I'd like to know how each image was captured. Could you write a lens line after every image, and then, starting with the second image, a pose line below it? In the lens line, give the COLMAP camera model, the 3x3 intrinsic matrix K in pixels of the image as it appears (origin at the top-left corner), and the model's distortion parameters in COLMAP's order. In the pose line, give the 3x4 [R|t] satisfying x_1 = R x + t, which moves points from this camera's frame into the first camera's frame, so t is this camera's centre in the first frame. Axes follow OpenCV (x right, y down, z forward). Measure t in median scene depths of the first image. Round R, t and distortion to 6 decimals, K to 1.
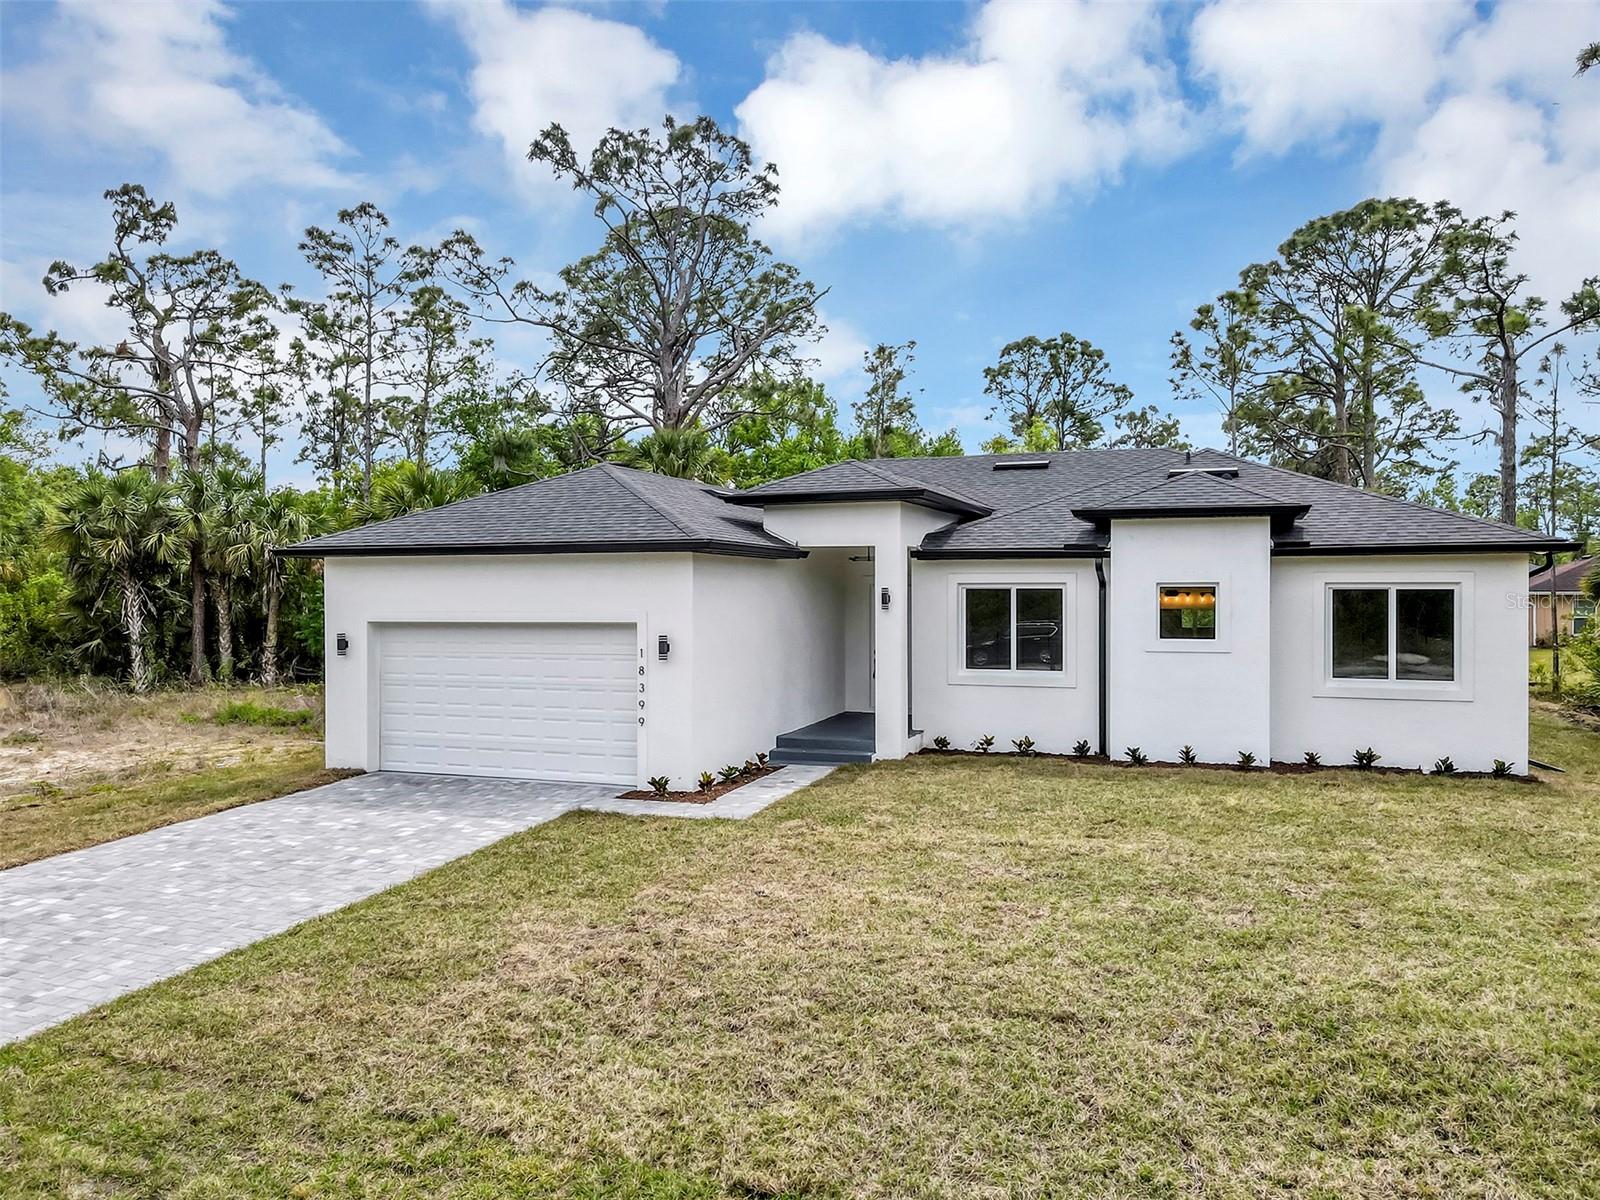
lens RADIAL K [[1150.6, 0, 788.0], [0, 1150.6, 595.2], [0, 0, 1]] dist [0.004983, 0.015294]
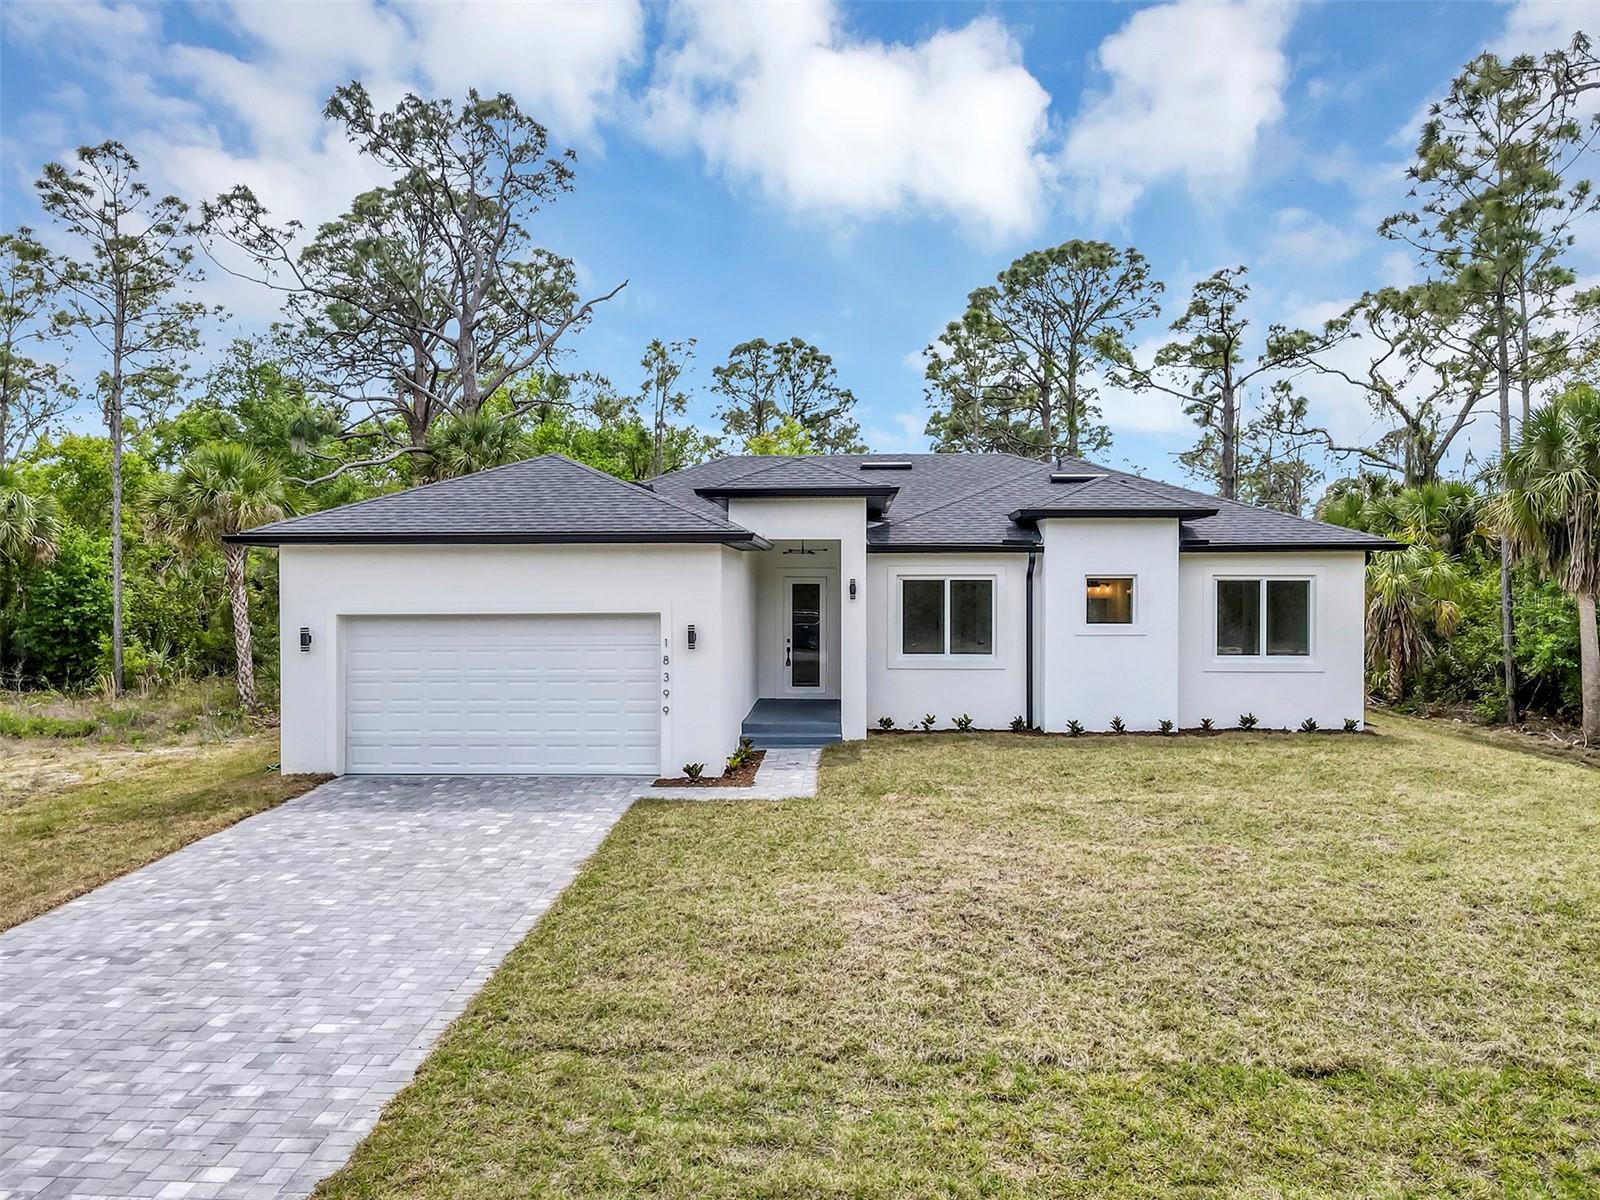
lens RADIAL K [[1150.6, 0, 788.0], [0, 1150.6, 595.2], [0, 0, 1]] dist [0.004983, 0.015294]
pose [[0.953360, -0.002766, 0.301822, -0.290192], [0.001053, 0.999982, 0.005838, 0.002312], [-0.301833, -0.005248, 0.953346, 0.003254]]
